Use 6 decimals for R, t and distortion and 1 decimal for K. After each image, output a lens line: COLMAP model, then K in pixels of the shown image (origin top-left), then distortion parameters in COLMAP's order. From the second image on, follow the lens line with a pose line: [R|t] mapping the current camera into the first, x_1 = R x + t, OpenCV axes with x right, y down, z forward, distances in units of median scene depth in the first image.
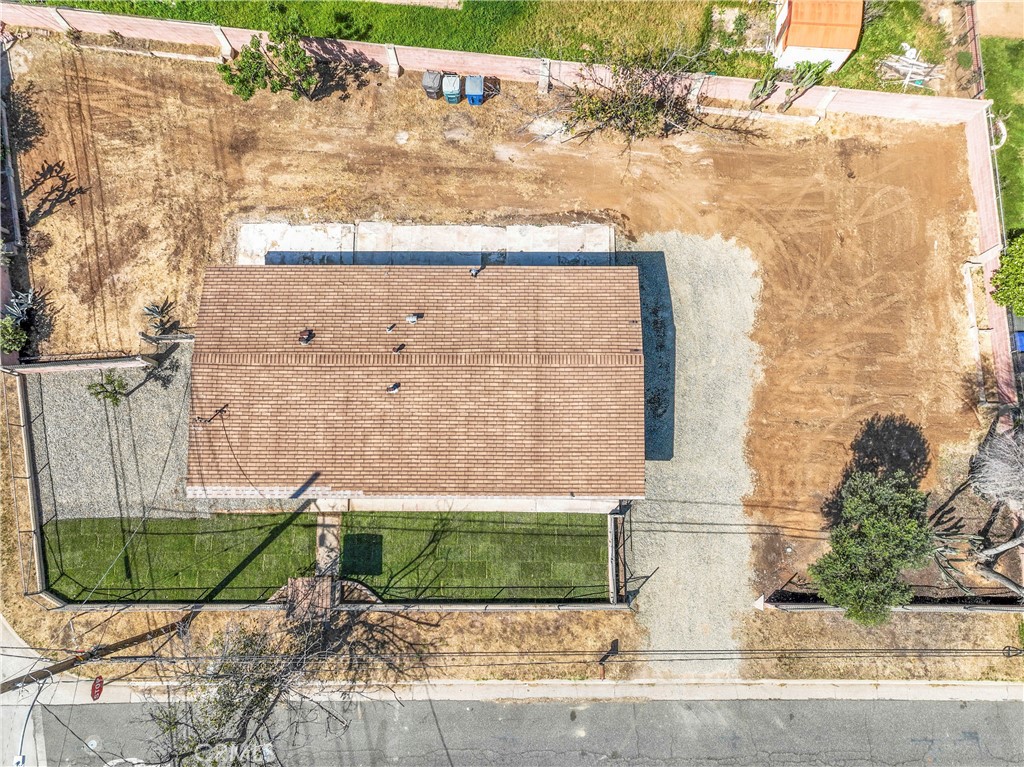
lens RADIAL K [[731.2, 0, 512.0], [0, 731.2, 383.5], [0, 0, 1]] dist [0.006148, 0.002421]
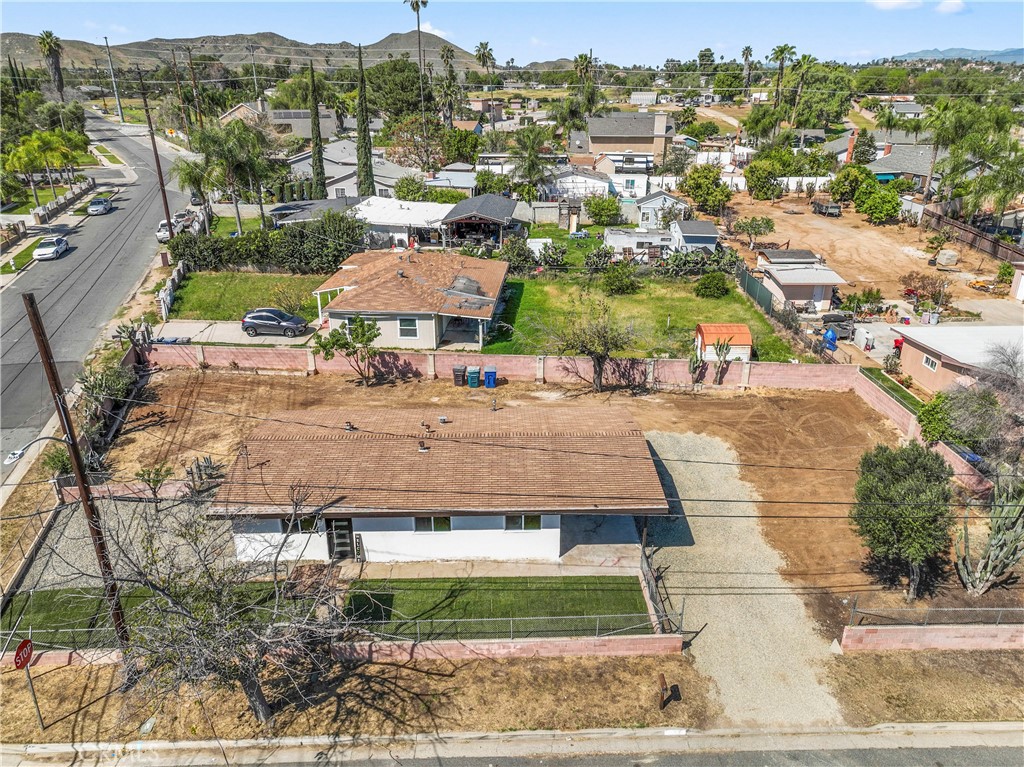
lens RADIAL K [[723.5, 0, 512.0], [0, 723.5, 383.5], [0, 0, 1]] dist [0.004444, 0.006903]
pose [[0.999509, -0.009149, 0.029956, -0.056363], [0.029985, 0.555893, -0.830713, 0.815211], [-0.009052, 0.831203, 0.555895, 0.287956]]
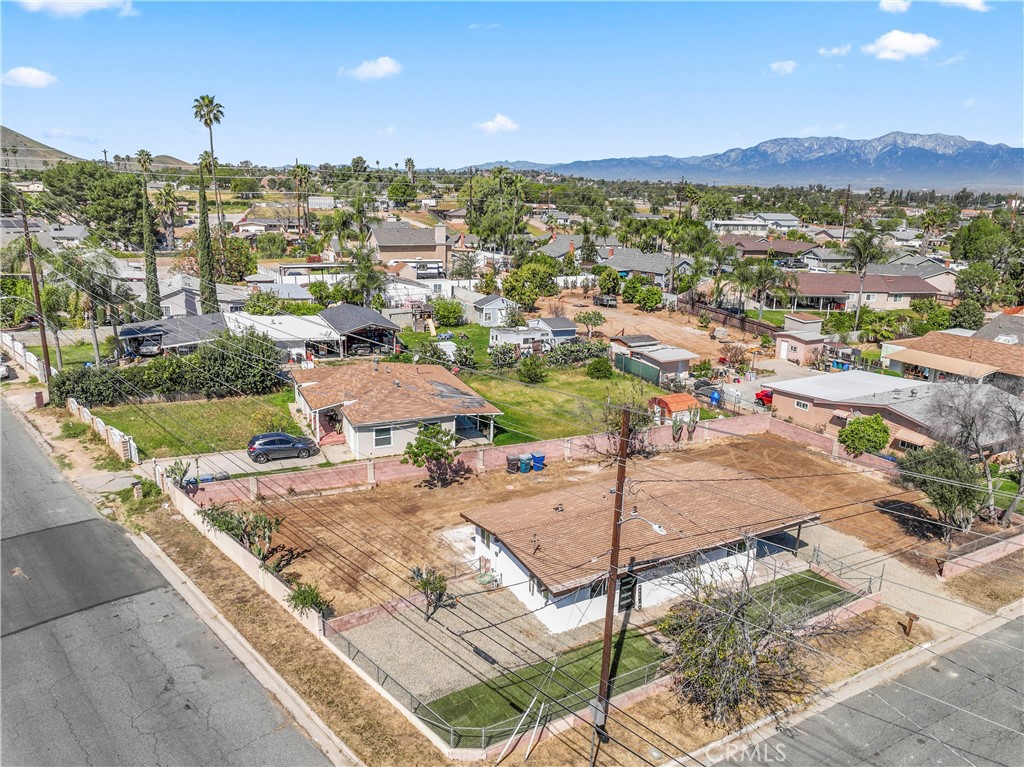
lens RADIAL K [[740.1, 0, 512.0], [0, 740.1, 383.5], [0, 0, 1]] dist [0.004717, 0.002233]
pose [[0.865117, -0.106763, 0.490076, -0.957482], [0.486567, 0.415826, -0.768336, 0.810058], [-0.121756, 0.903156, 0.411686, 0.222830]]
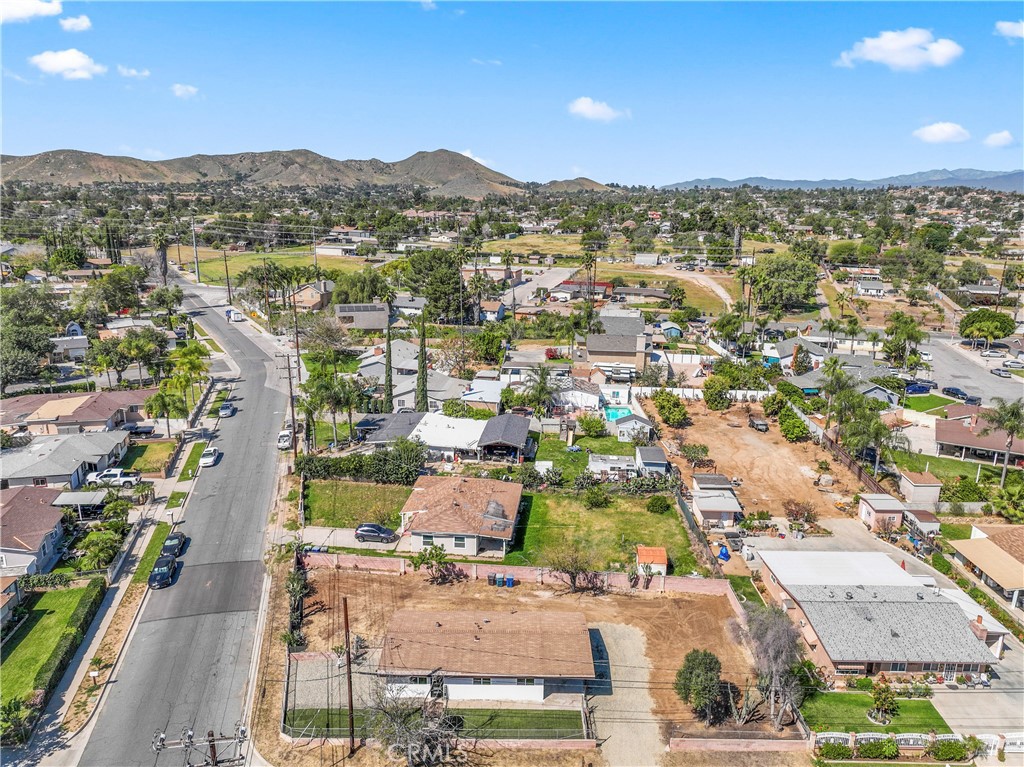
lens RADIAL K [[731.2, 0, 512.0], [0, 731.2, 383.5], [0, 0, 1]] dist [0.006148, 0.002421]
pose [[0.999864, 0.014363, 0.008160, -0.079800], [0.001132, 0.433202, -0.901296, 1.563944], [-0.016480, 0.901182, 0.433126, -0.616683]]
